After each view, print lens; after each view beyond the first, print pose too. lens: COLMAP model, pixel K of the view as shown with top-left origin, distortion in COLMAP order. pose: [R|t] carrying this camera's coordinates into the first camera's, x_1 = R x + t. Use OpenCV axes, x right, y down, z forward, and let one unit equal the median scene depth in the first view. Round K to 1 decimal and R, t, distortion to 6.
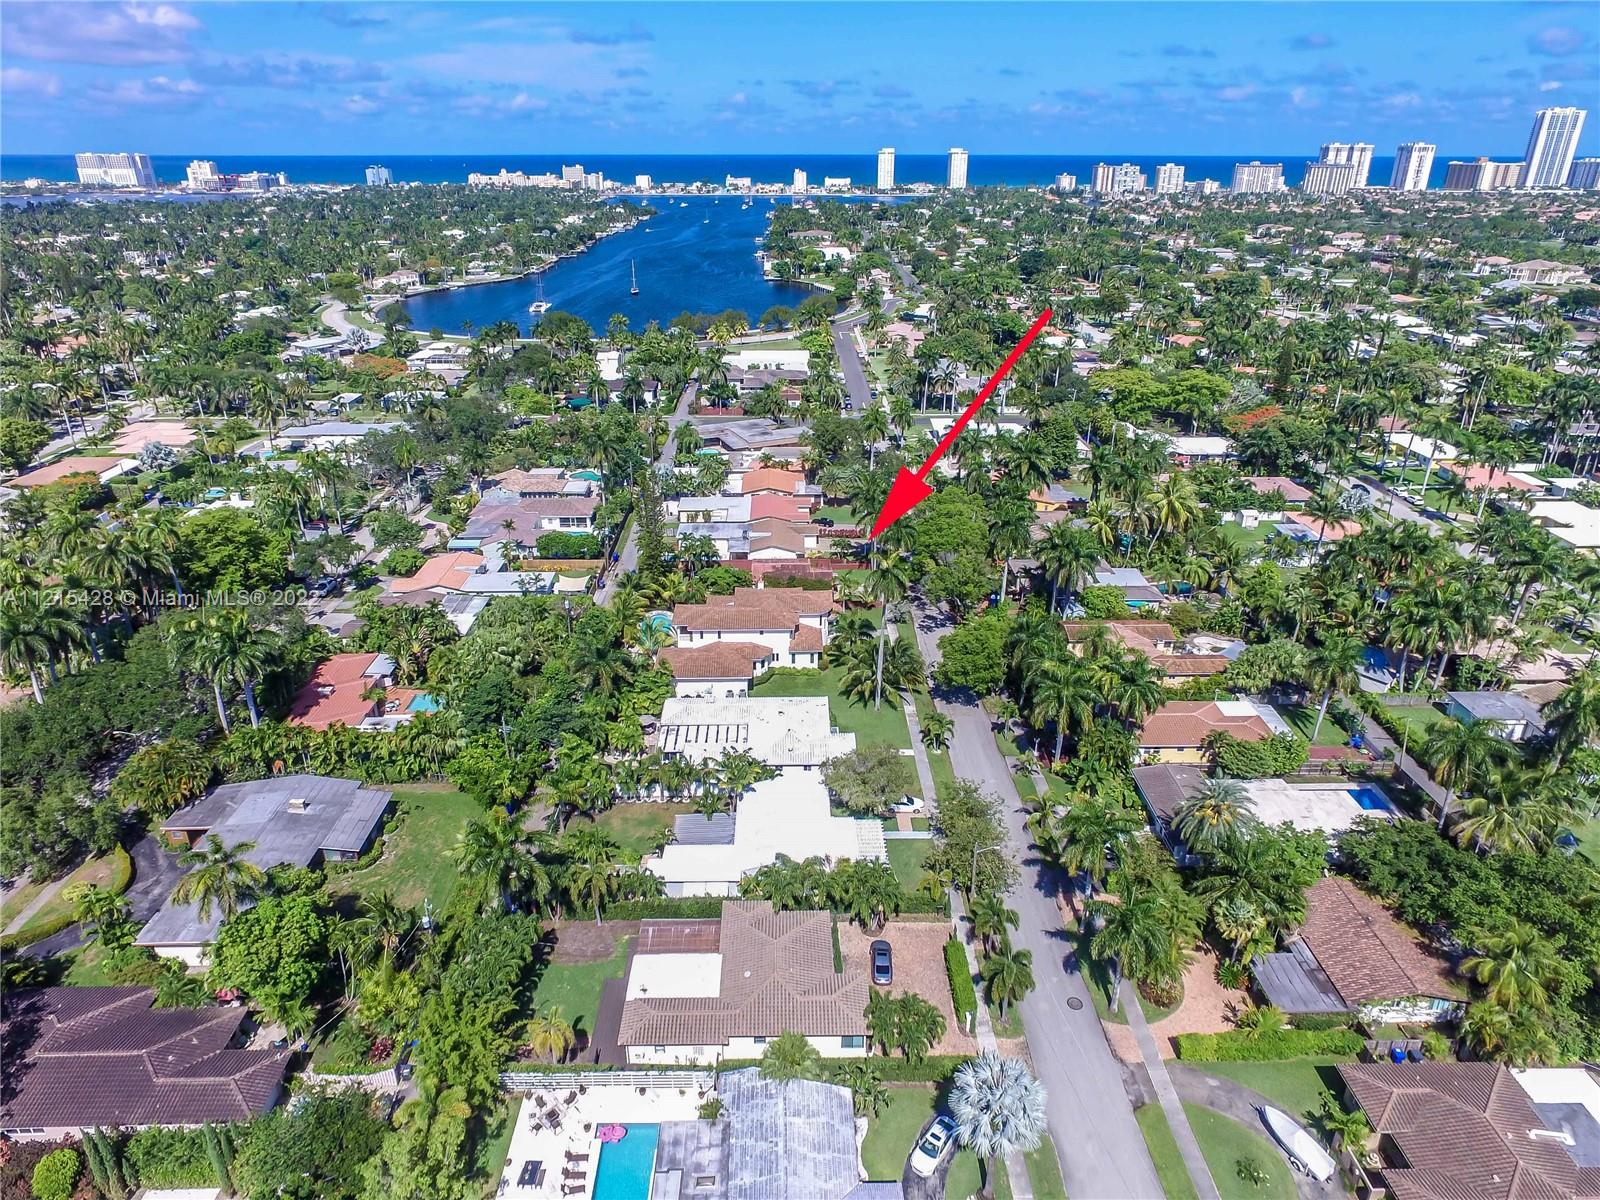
lens RADIAL K [[998.7, 0, 800.0], [0, 998.7, 600.0], [0, 0, 1]] dist [-0.032648, 0.029775]
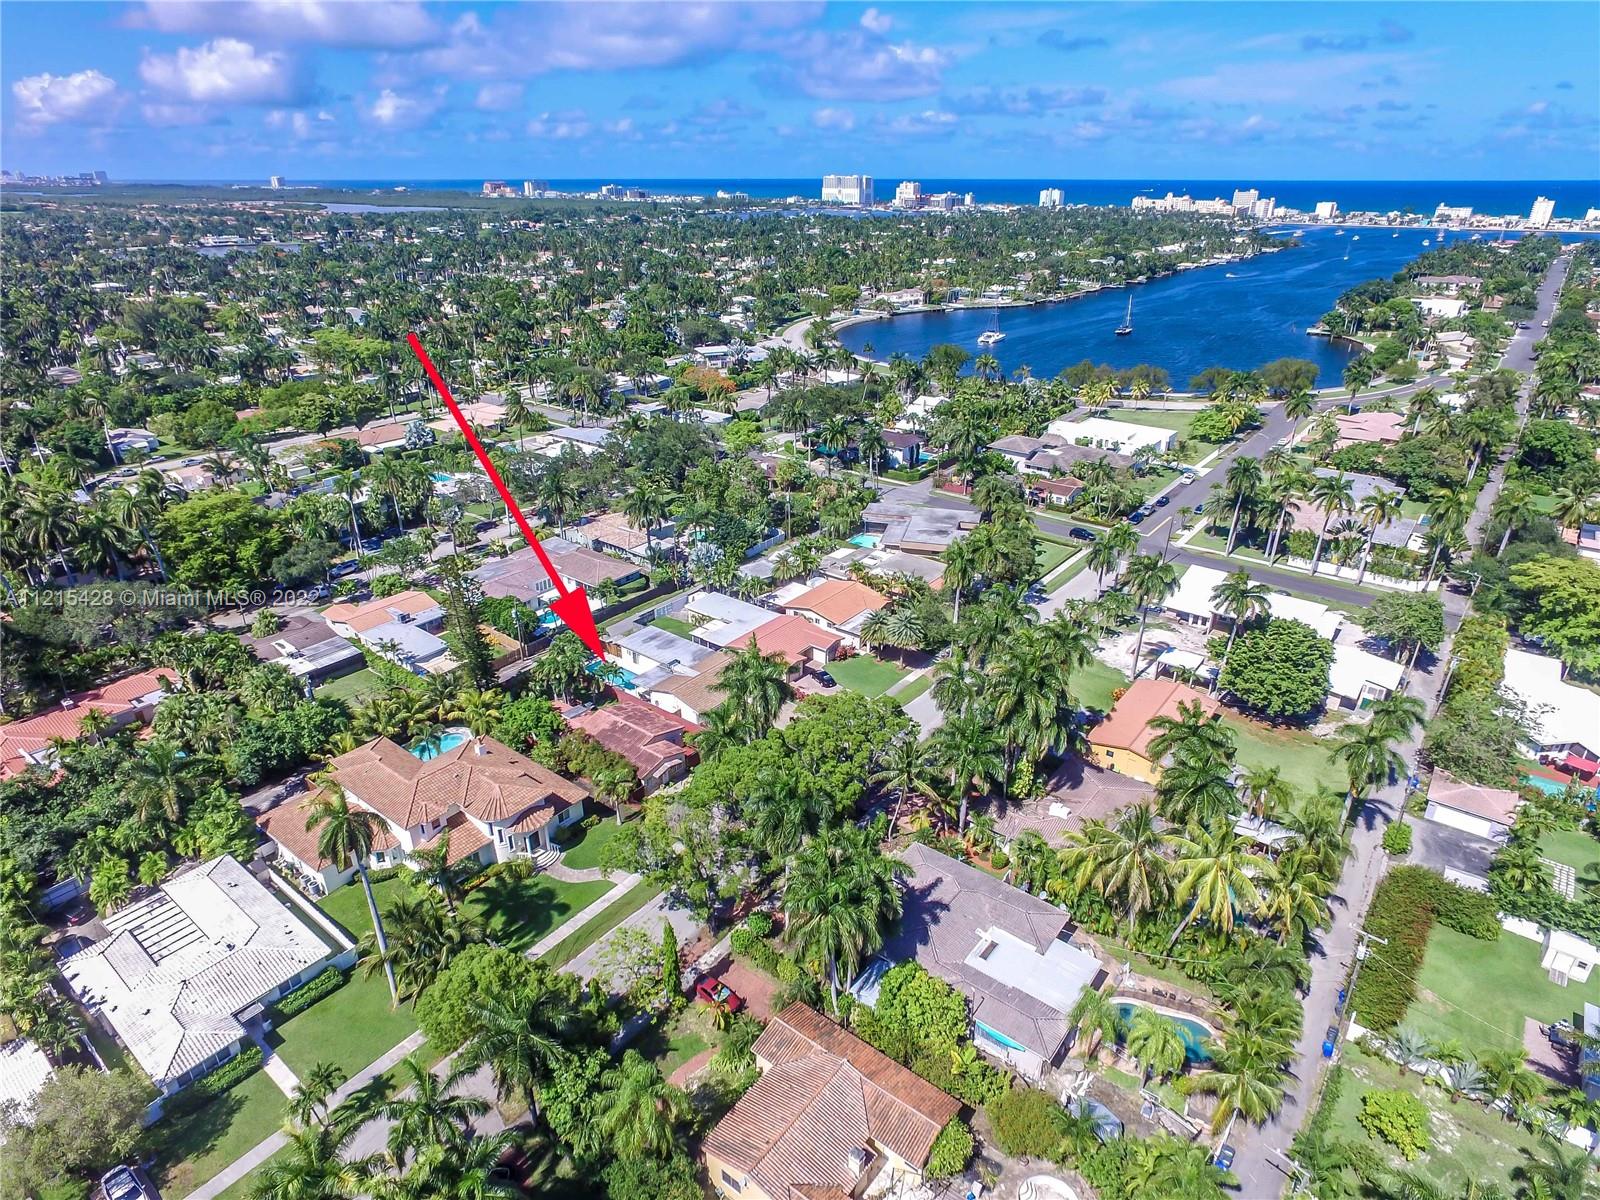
lens RADIAL K [[998.7, 0, 800.0], [0, 998.7, 600.0], [0, 0, 1]] dist [-0.032648, 0.029775]
pose [[0.760968, 0.252746, -0.597534, 0.083802], [-0.267323, 0.961331, 0.066186, -0.035428], [0.591156, 0.109370, 0.799108, 0.091854]]
